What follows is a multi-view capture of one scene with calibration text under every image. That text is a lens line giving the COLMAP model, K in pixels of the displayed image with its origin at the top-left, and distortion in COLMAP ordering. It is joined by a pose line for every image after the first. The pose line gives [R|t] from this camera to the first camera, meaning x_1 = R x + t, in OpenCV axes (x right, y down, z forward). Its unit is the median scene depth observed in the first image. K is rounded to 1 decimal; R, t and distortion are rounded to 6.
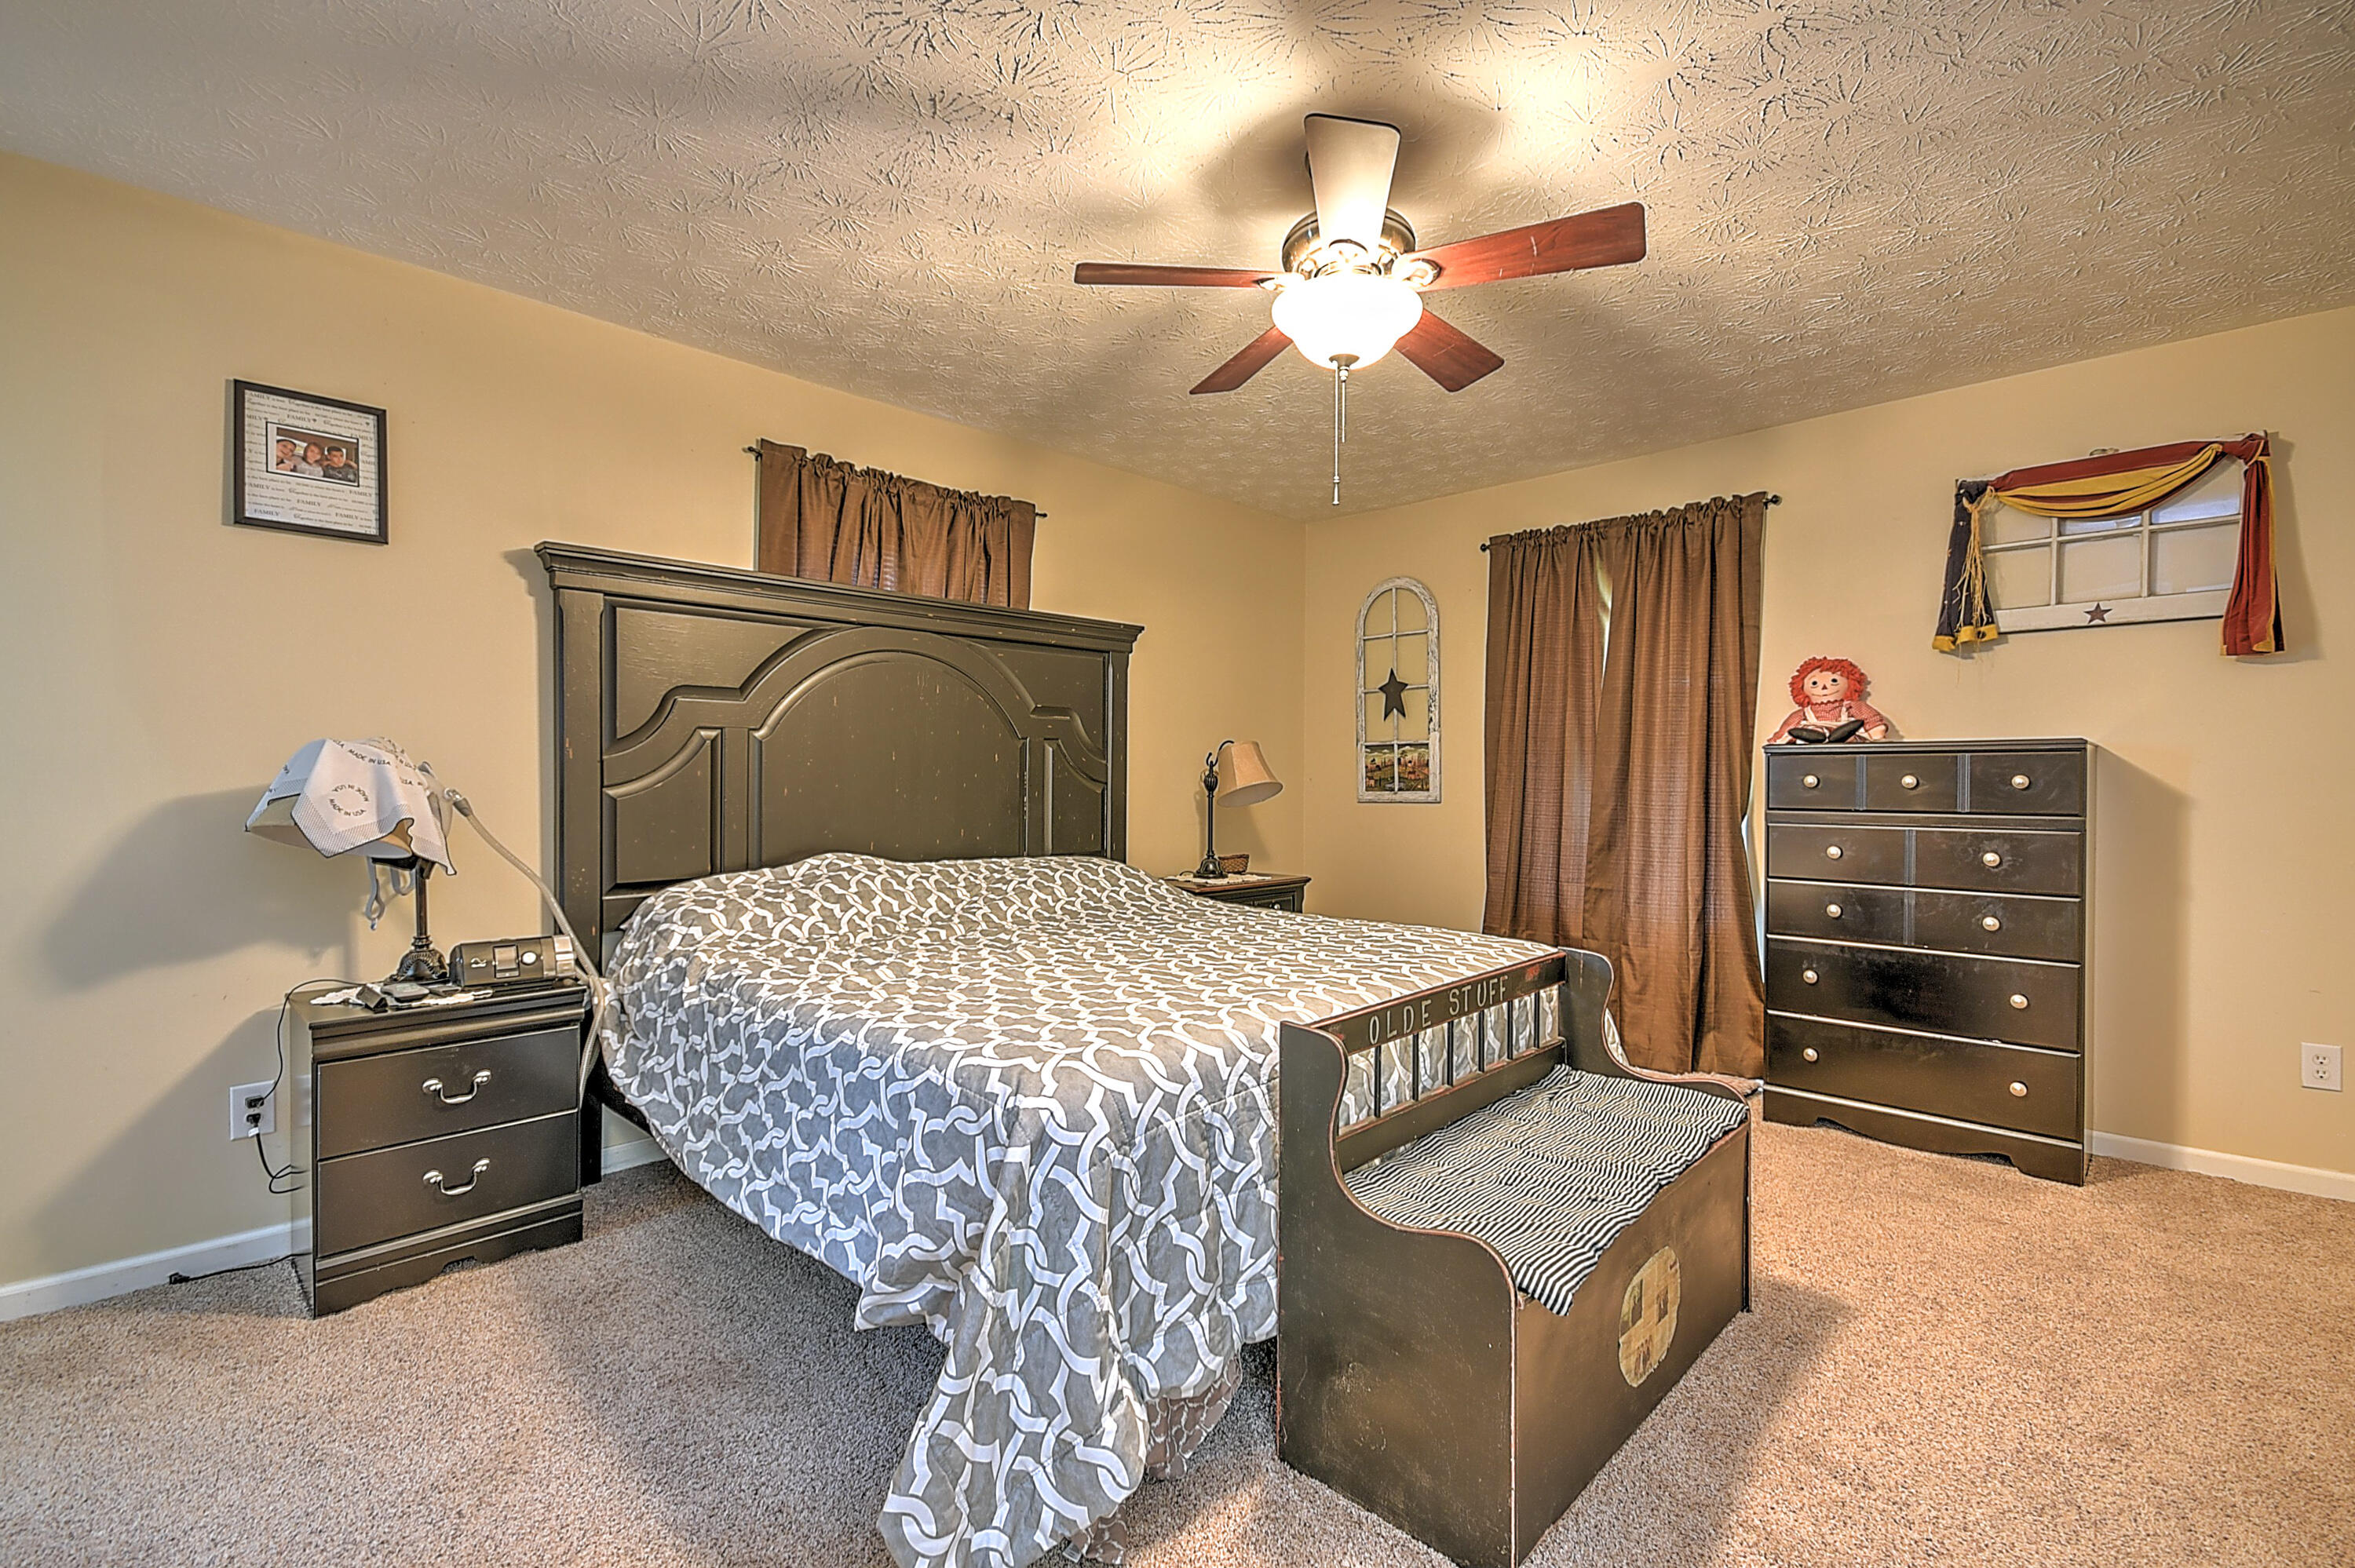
lens RADIAL K [[1029.9, 0, 1187.2], [0, 1029.9, 786.0], [0, 0, 1]] dist [0.013991, -0.007414]
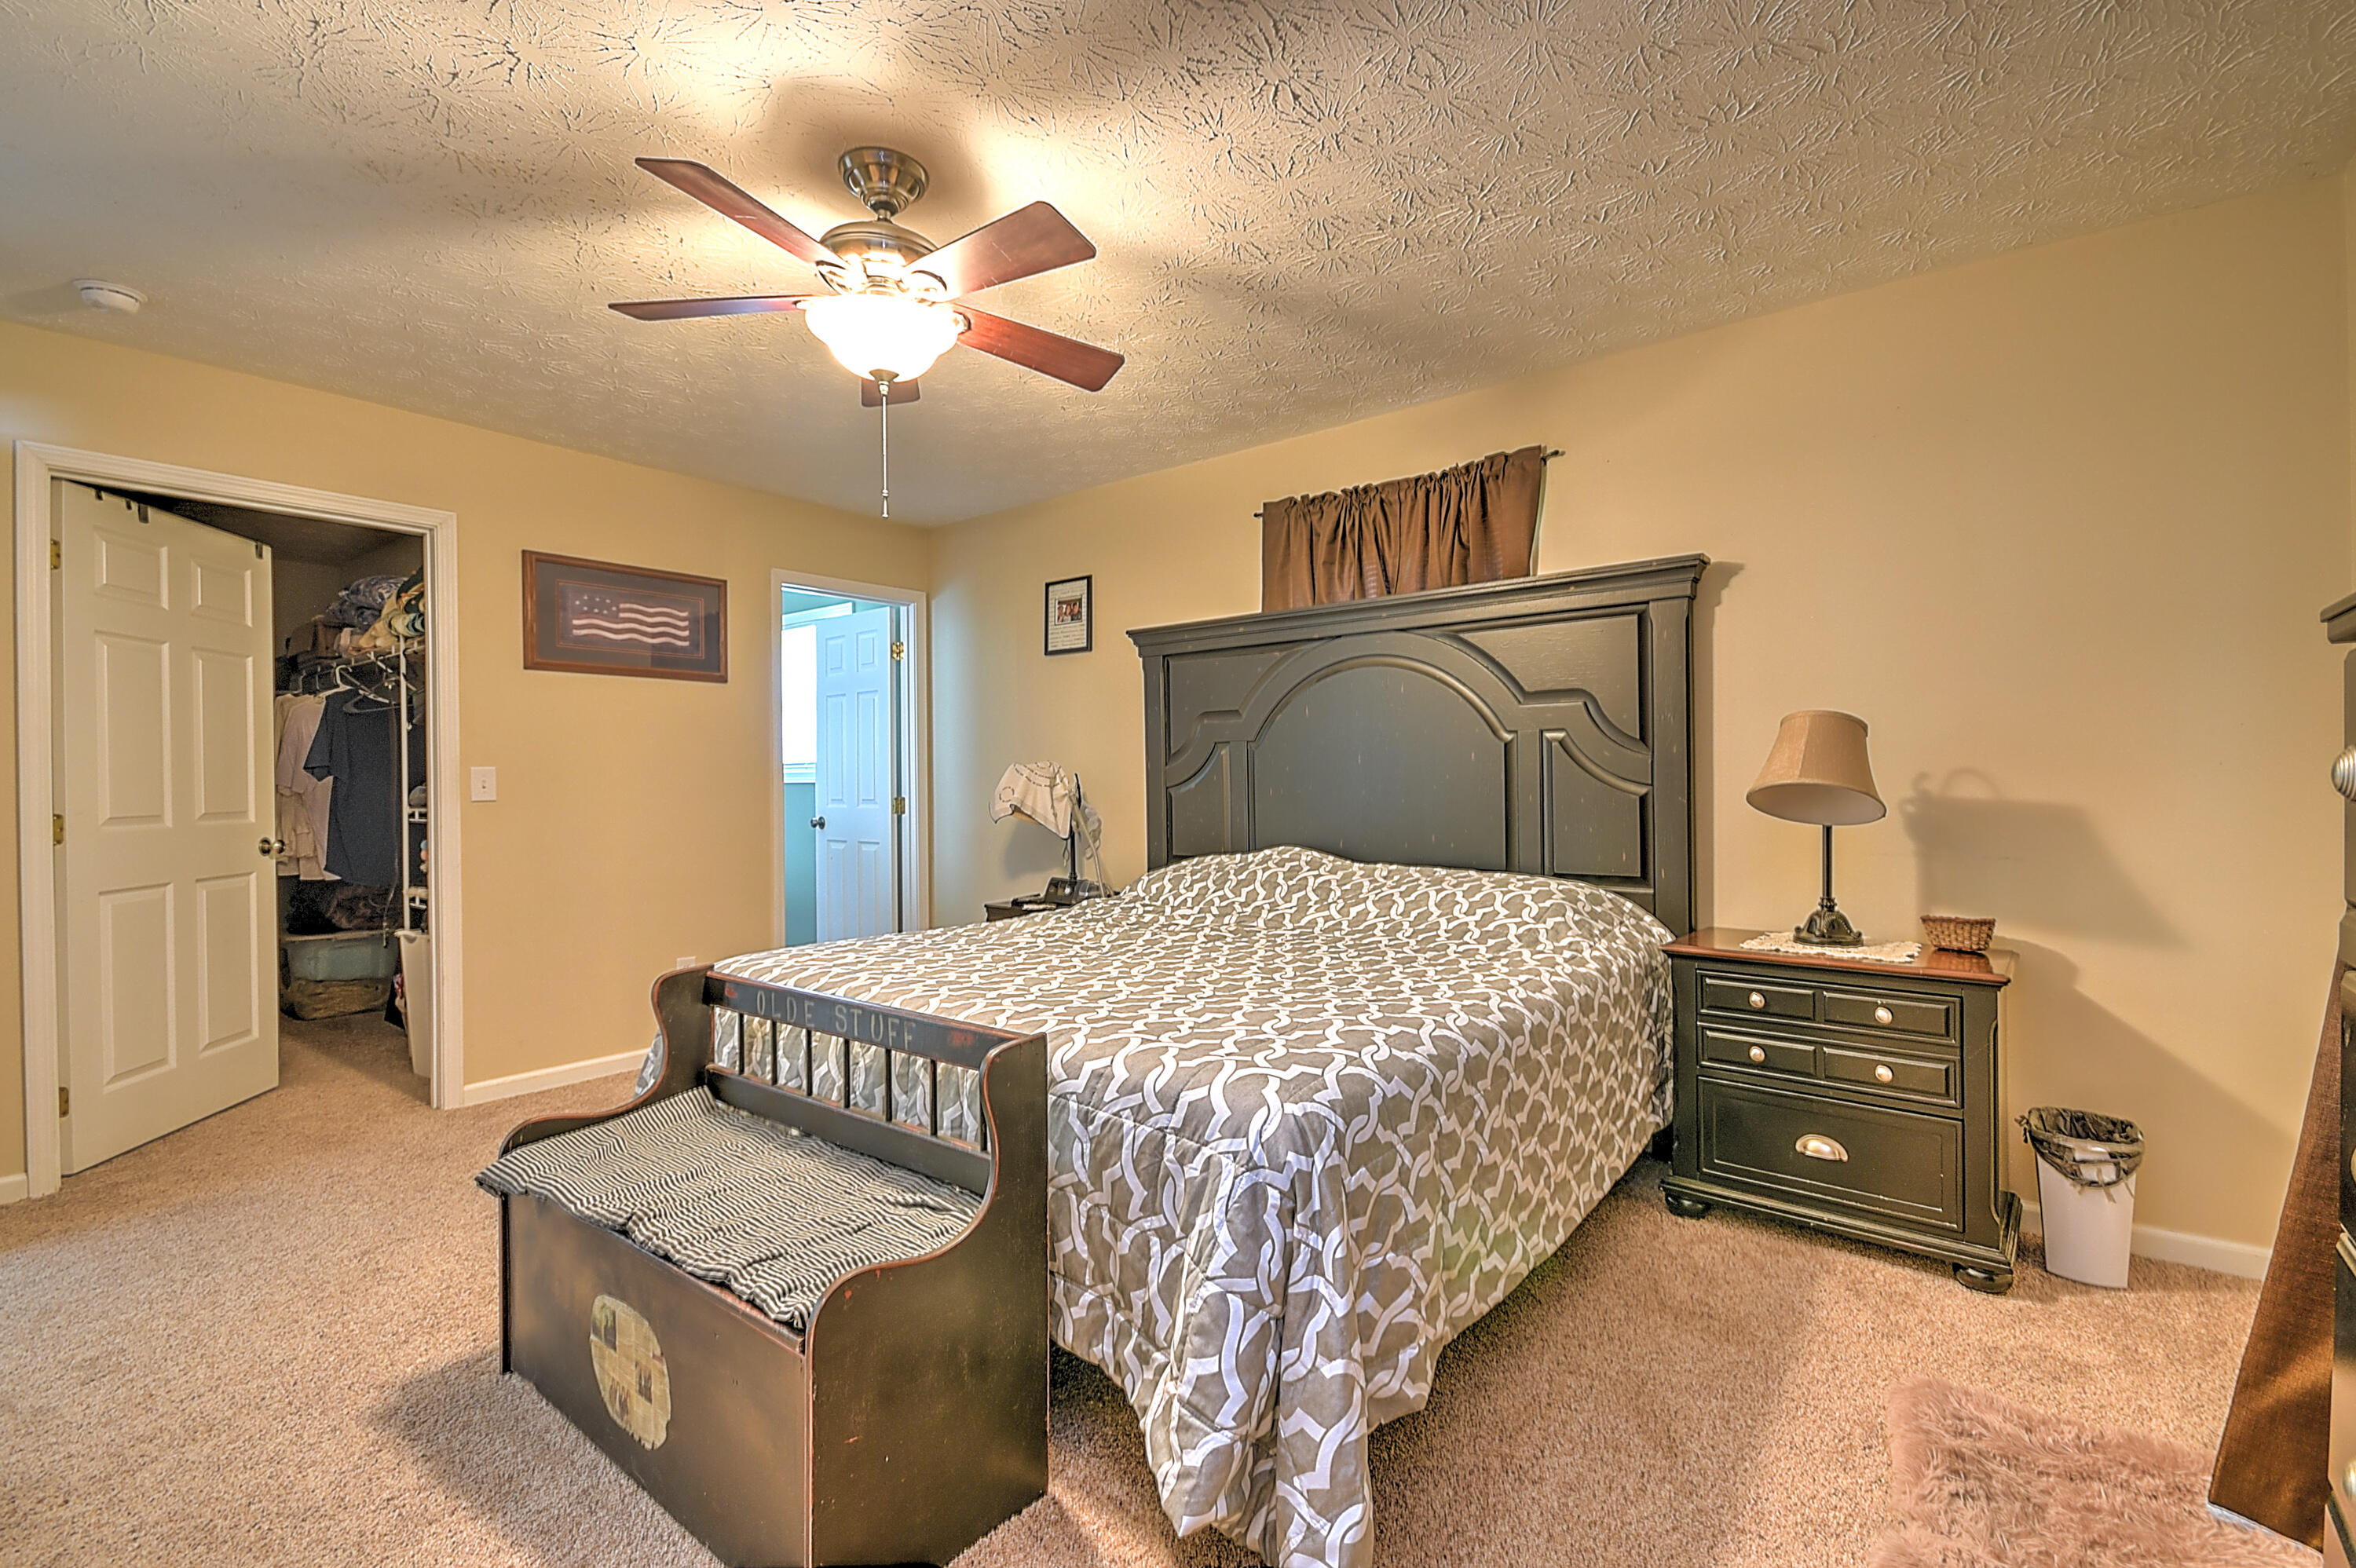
lens RADIAL K [[1030.4, 0, 1171.7], [0, 1030.4, 778.9], [0, 0, 1]] dist [0.013991, -0.007414]
pose [[0.087866, -0.008794, -0.996093, 0.703320], [-0.002645, 0.999955, -0.009062, 0.000869], [0.996129, 0.003430, 0.087839, 0.700560]]
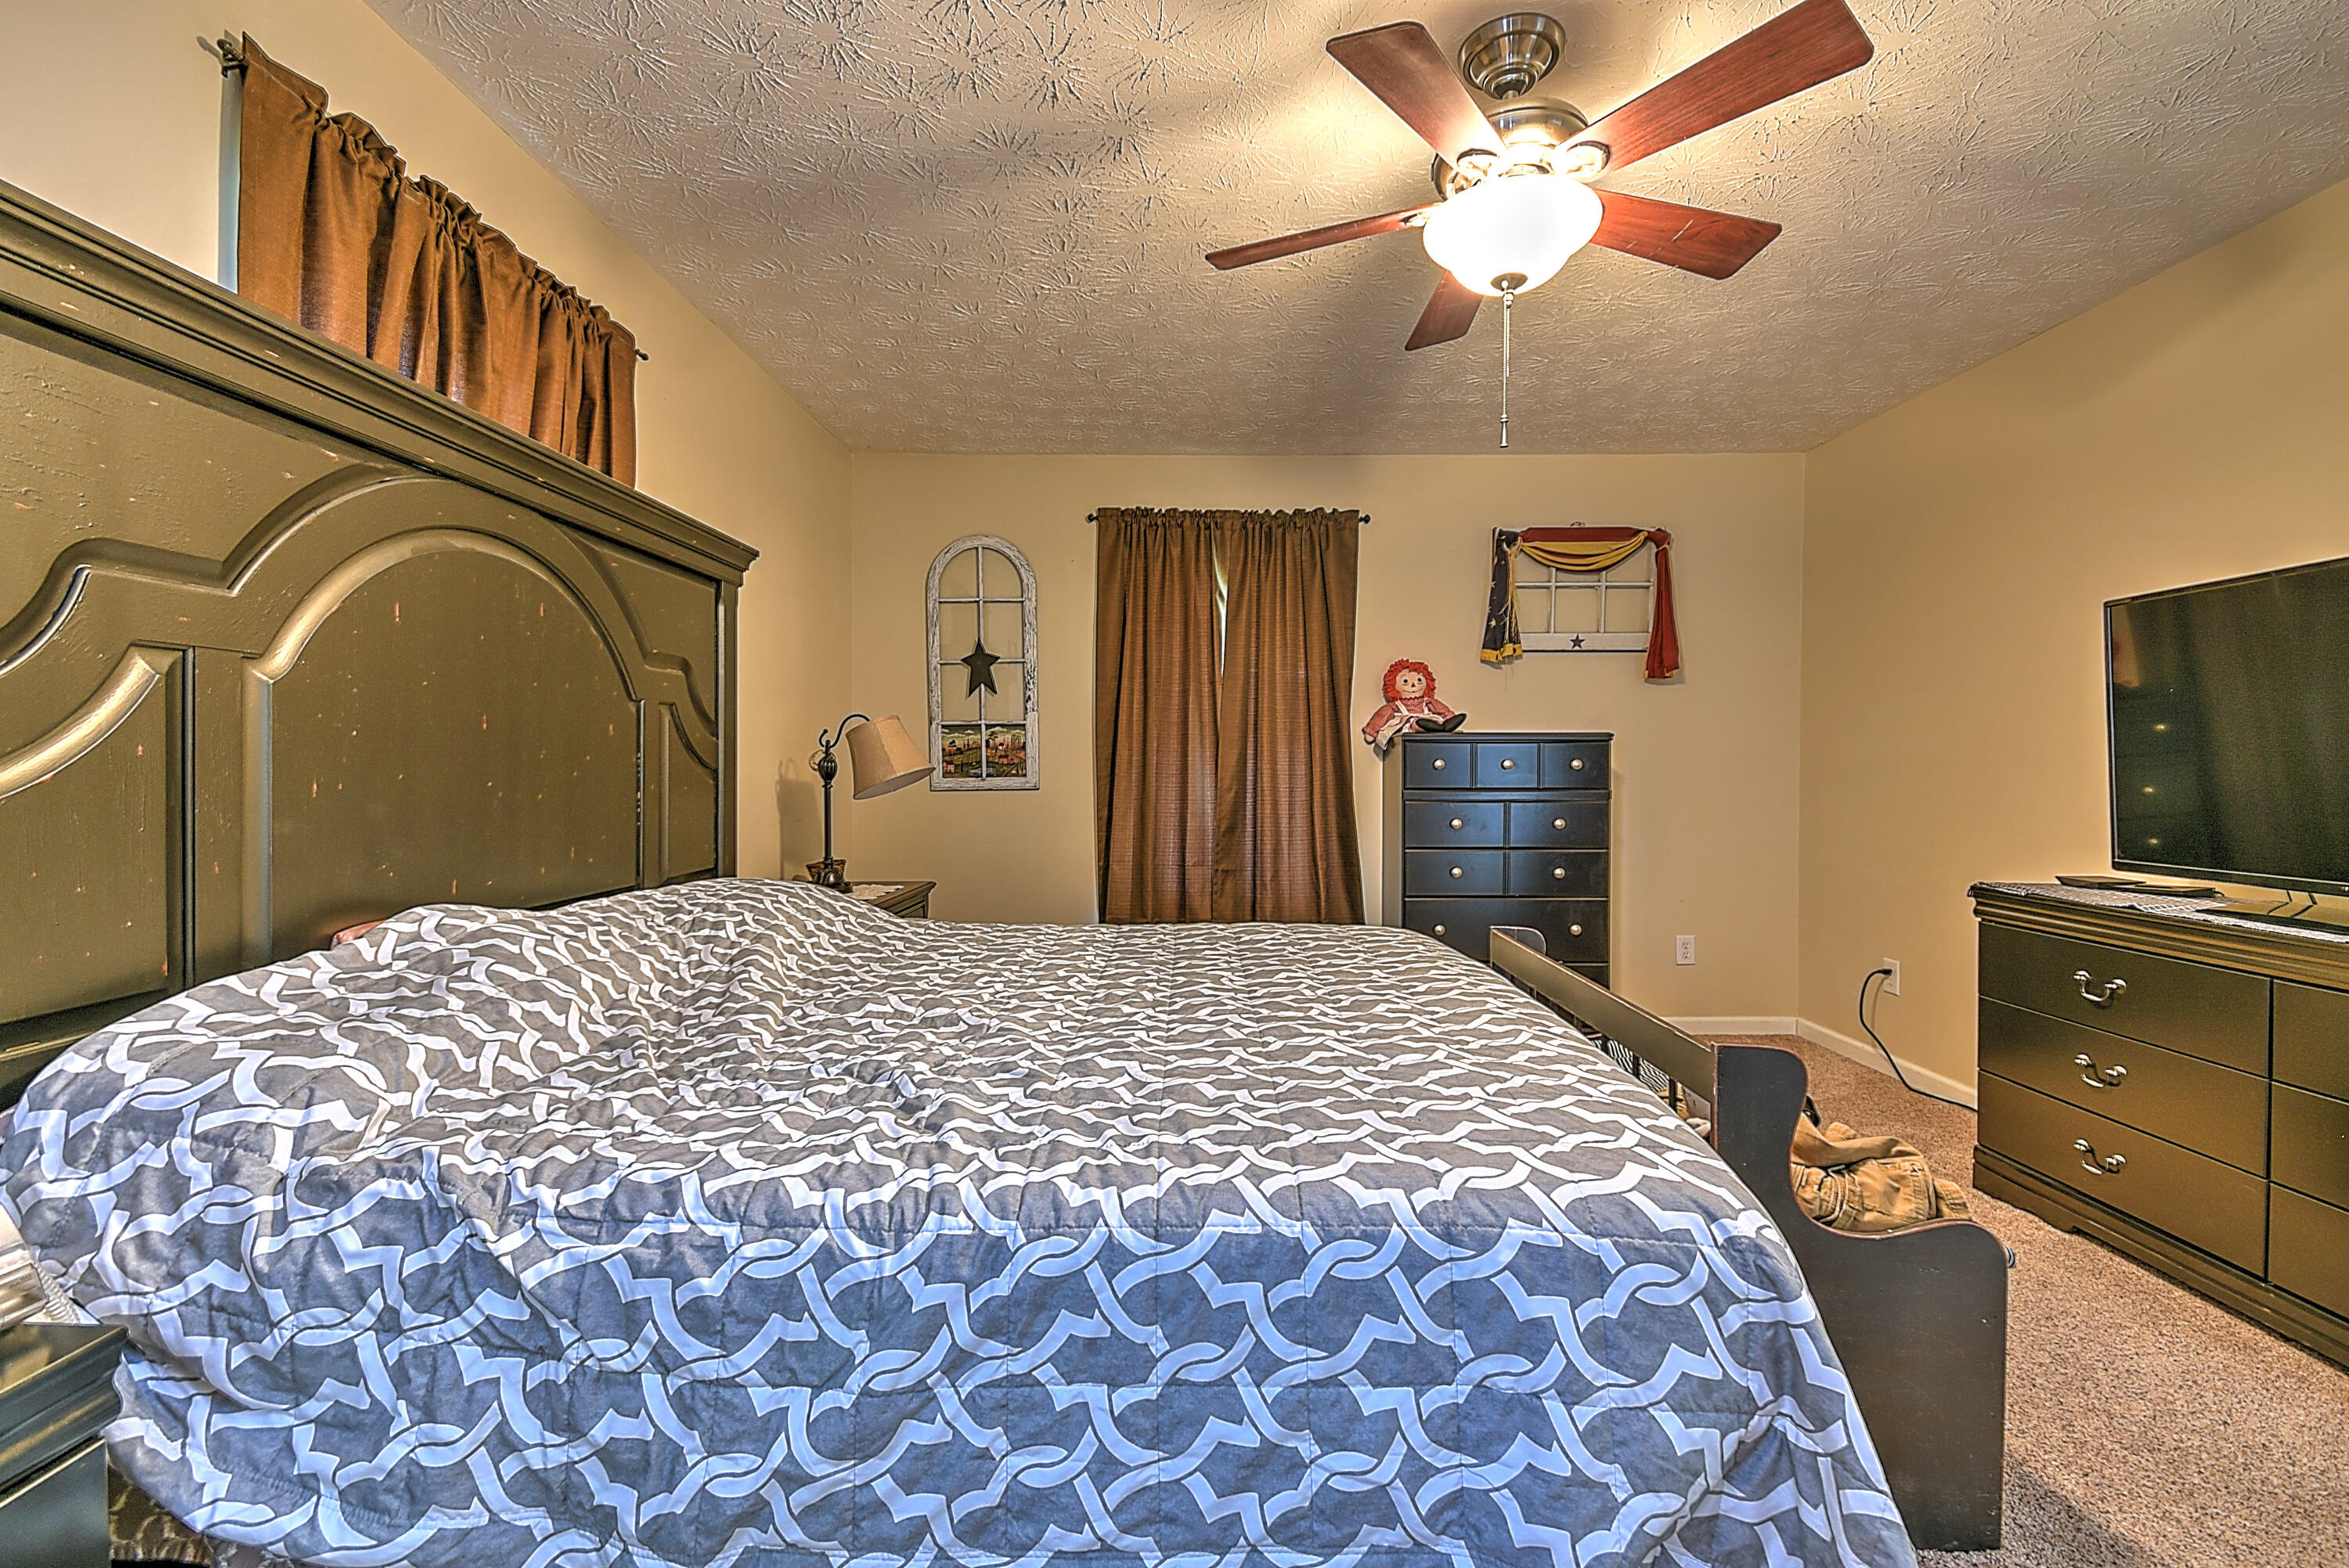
lens RADIAL K [[1027.3, 0, 1188.1], [0, 1027.3, 787.1], [0, 0, 1]] dist [0.013991, -0.007414]
pose [[0.720779, -0.016846, 0.692961, -0.385929], [0.006714, 0.999827, 0.017322, -0.001074], [-0.693133, -0.007832, 0.720767, 0.327666]]
